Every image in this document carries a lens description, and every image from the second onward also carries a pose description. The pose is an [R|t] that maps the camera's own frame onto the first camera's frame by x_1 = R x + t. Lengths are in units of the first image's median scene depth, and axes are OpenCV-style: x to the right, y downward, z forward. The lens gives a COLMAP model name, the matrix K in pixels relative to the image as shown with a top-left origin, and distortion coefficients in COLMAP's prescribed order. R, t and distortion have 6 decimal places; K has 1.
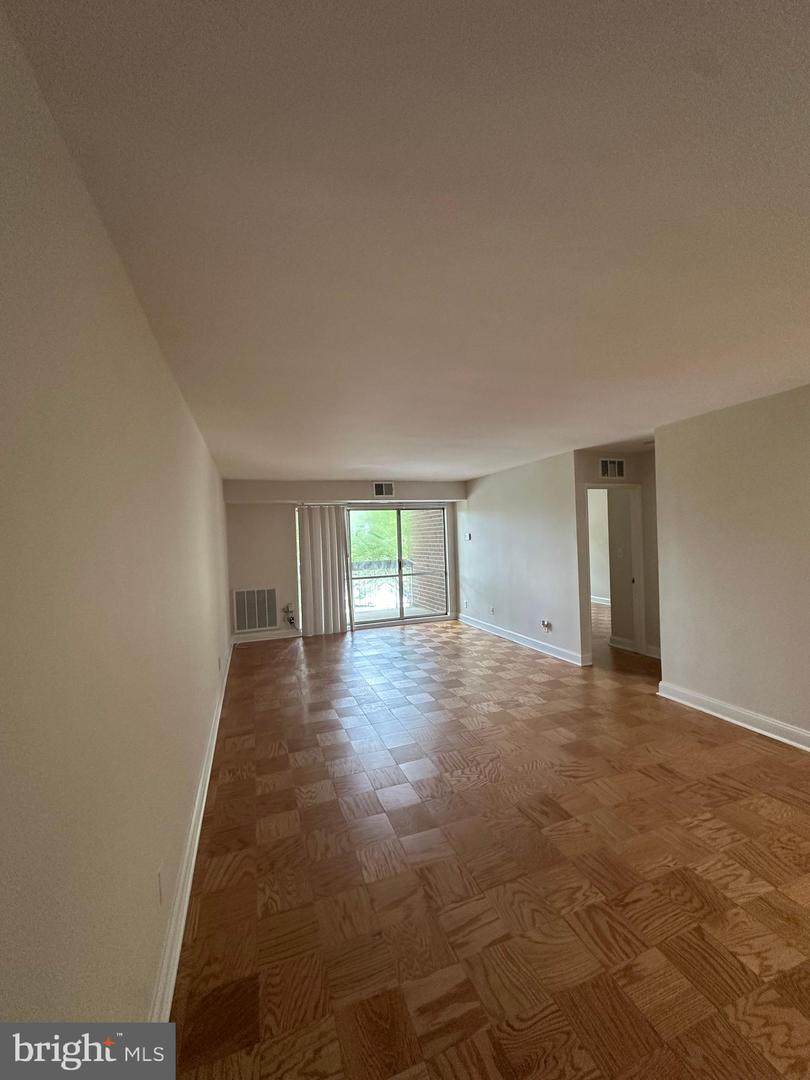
lens RADIAL K [[431.7, 0, 405.0], [0, 431.7, 540.0], [0, 0, 1]] dist [-0.001542, -0.000091]
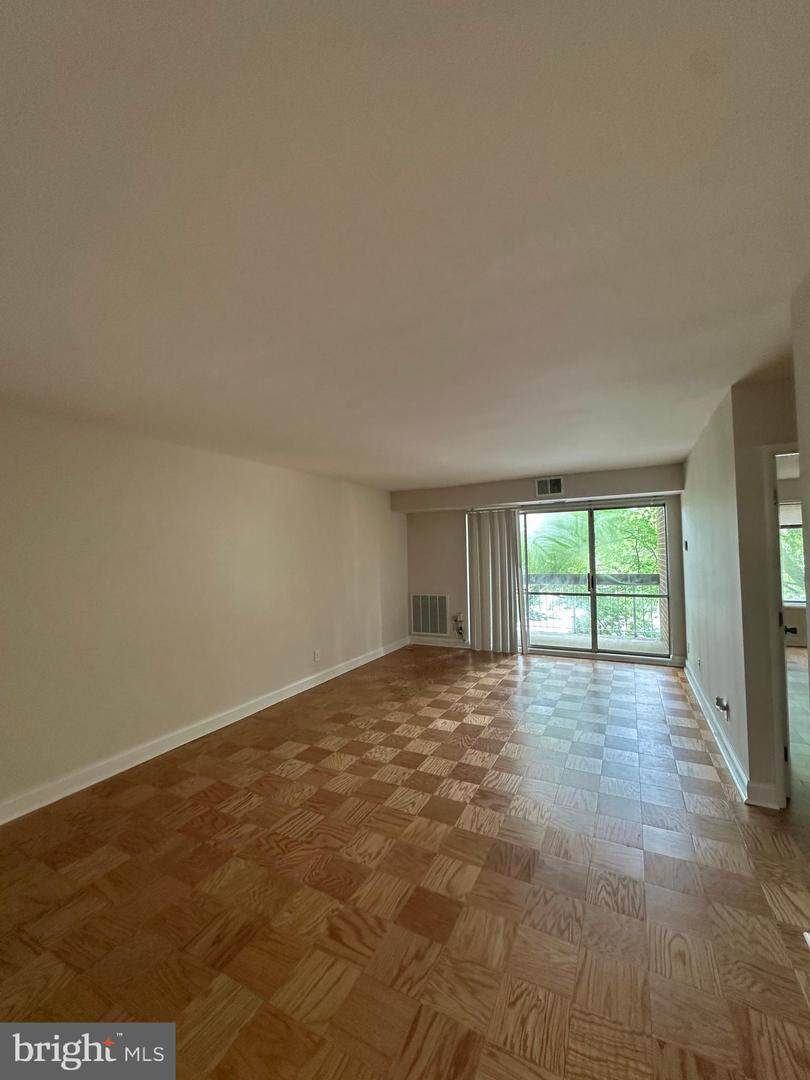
lens RADIAL K [[431.7, 0, 405.0], [0, 431.7, 540.0], [0, 0, 1]] dist [-0.001542, -0.000091]
pose [[0.680656, 0.001025, -0.732603, 0.352110], [-0.008367, 0.999945, -0.006374, -0.008920], [0.732555, 0.010468, 0.680627, 0.244757]]
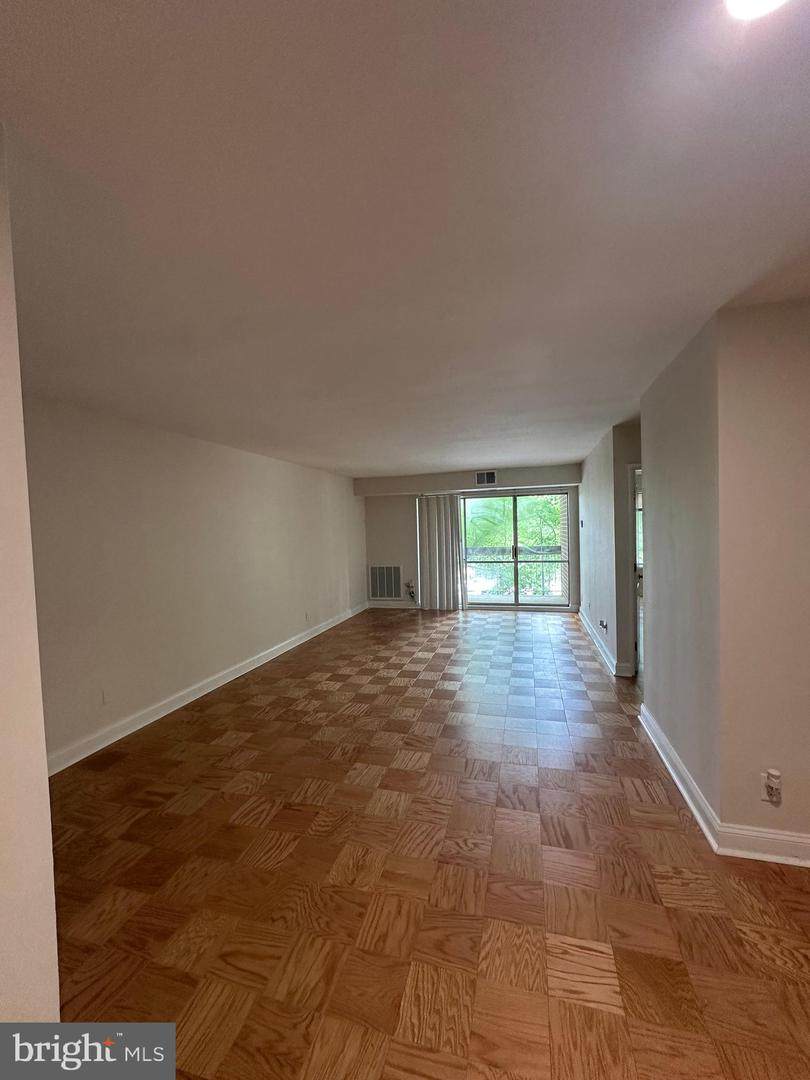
lens RADIAL K [[431.7, 0, 405.0], [0, 431.7, 540.0], [0, 0, 1]] dist [-0.001542, -0.000091]
pose [[0.814444, 0.028905, -0.579522, 0.388995], [-0.004984, 0.999070, 0.042827, -0.011420], [0.580221, -0.031992, 0.813831, 0.036803]]
